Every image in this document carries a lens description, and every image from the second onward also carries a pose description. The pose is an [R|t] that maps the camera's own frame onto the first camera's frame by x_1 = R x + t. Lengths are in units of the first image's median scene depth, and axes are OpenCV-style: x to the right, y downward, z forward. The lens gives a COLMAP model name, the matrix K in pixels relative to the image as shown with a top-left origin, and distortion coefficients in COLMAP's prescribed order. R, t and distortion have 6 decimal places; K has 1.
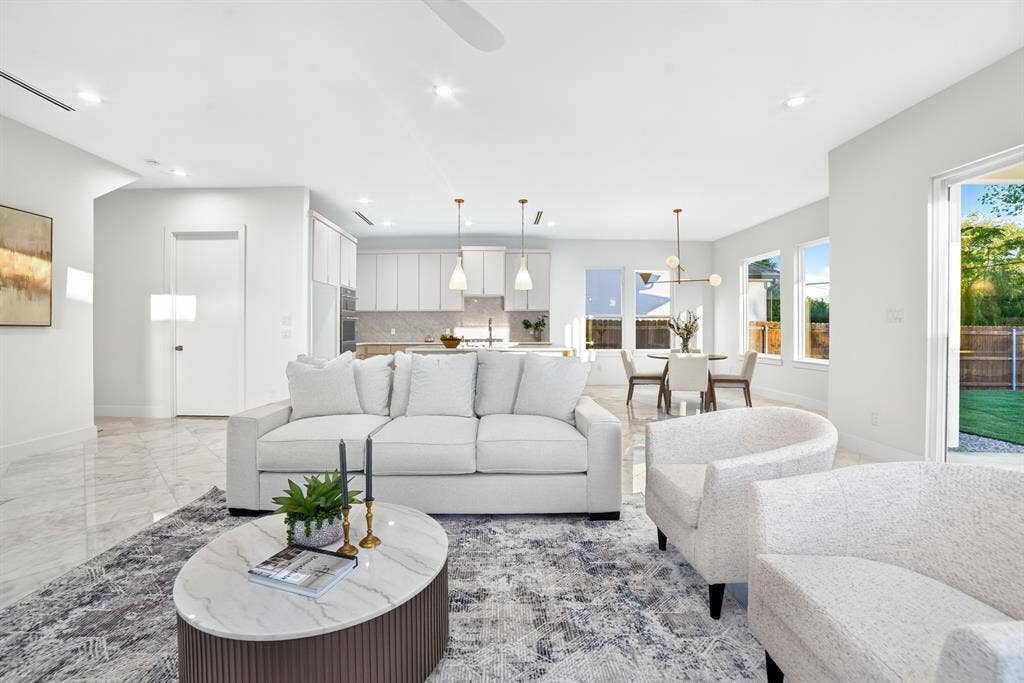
lens RADIAL K [[435.5, 0, 501.7], [0, 435.5, 328.9], [0, 0, 1]] dist [-0.100497, 0.037144]
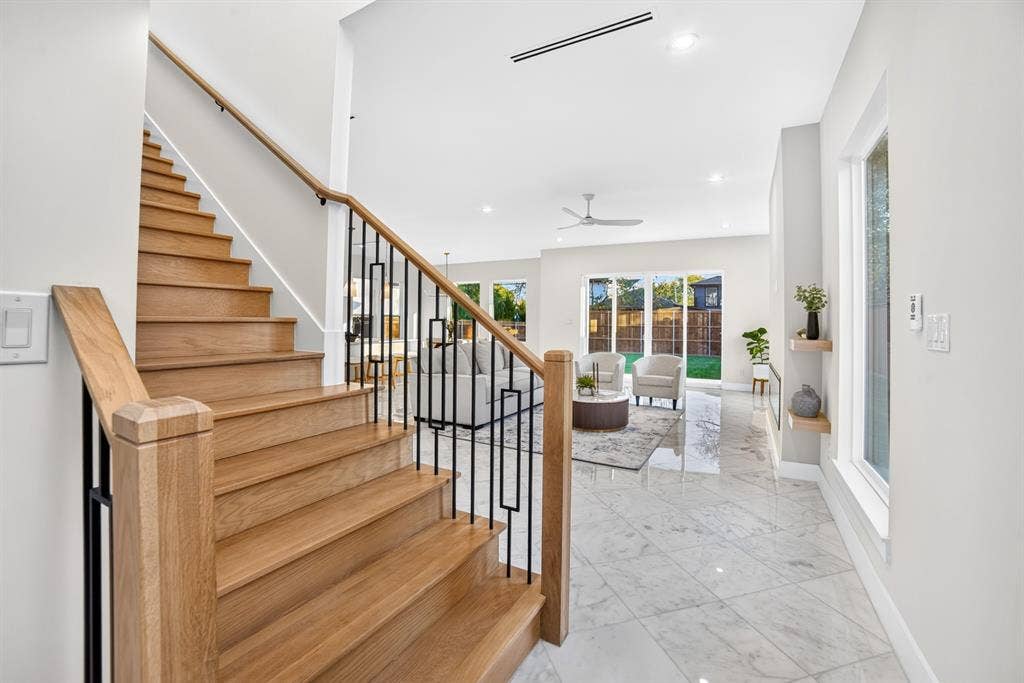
lens RADIAL K [[433.7, 0, 511.3], [0, 433.7, 313.8], [0, 0, 1]] dist [-0.078222, -0.000002]
pose [[0.498381, 0.019583, 0.866737, -0.716459], [-0.010942, 0.999807, -0.016298, -0.016881], [-0.866889, -0.001361, 0.498499, -0.038888]]
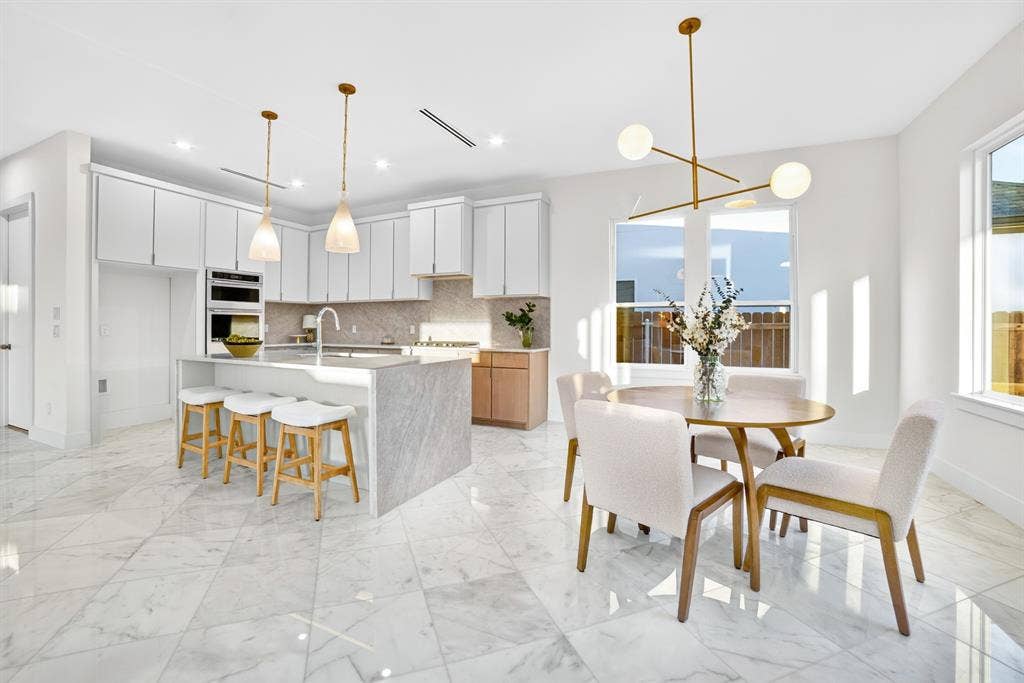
lens RADIAL K [[435.5, 0, 501.7], [0, 435.5, 328.9], [0, 0, 1]] dist [-0.100497, 0.037144]
pose [[0.895786, 0.005536, -0.444451, 0.337571], [-0.003735, 0.999981, 0.004926, 0.000132], [0.444469, -0.002753, 0.895790, 0.462914]]
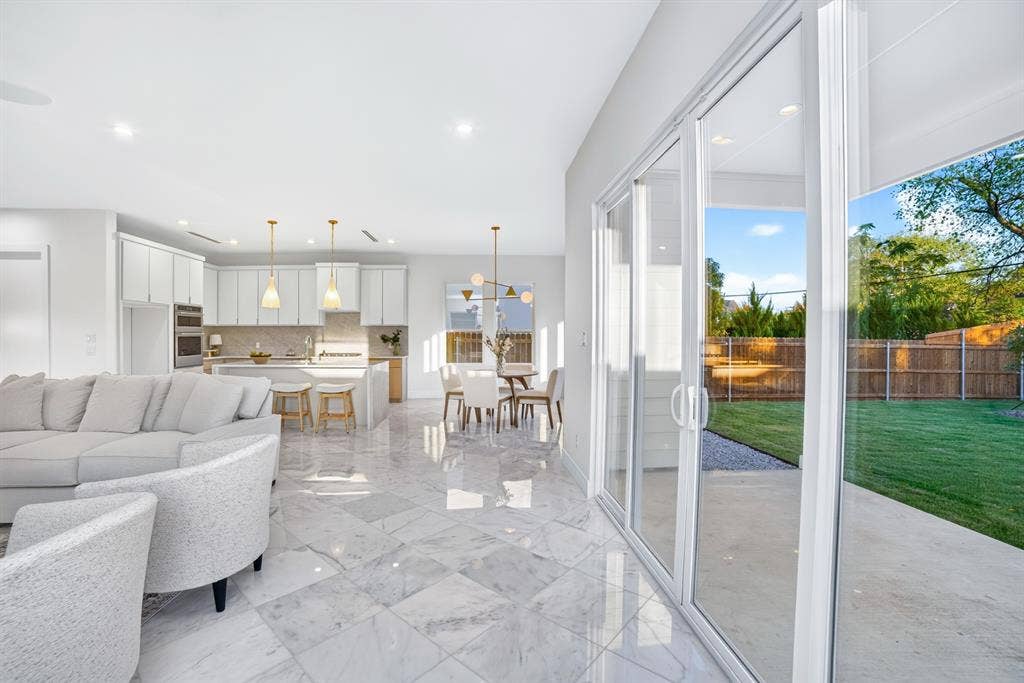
lens RADIAL K [[440.9, 0, 499.8], [0, 440.9, 336.6], [0, 0, 1]] dist [-0.098207, 0.035636]
pose [[0.999501, 0.000938, 0.031587, 0.308752], [-0.000926, 0.999999, -0.000405, -0.015924], [-0.031588, 0.000376, 0.999501, -0.033434]]
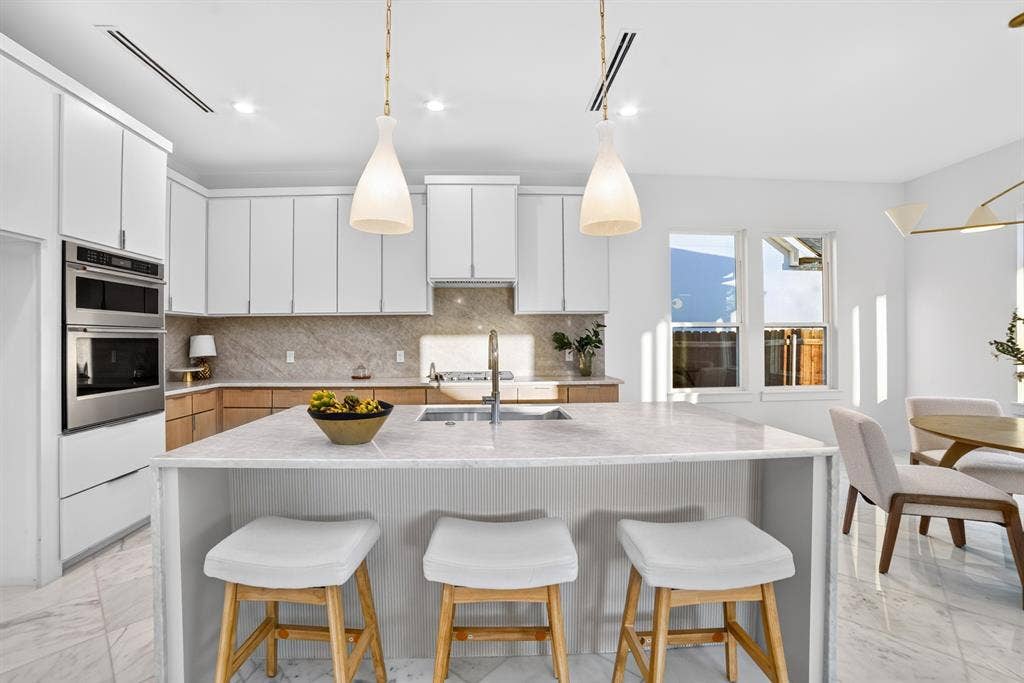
lens RADIAL K [[440.9, 0, 499.8], [0, 440.9, 336.6], [0, 0, 1]] dist [-0.098207, 0.035636]
pose [[0.999764, -0.005311, 0.021064, -0.022321], [0.005441, 0.999967, -0.006106, -0.014102], [-0.021031, 0.006219, 0.999759, 0.532944]]
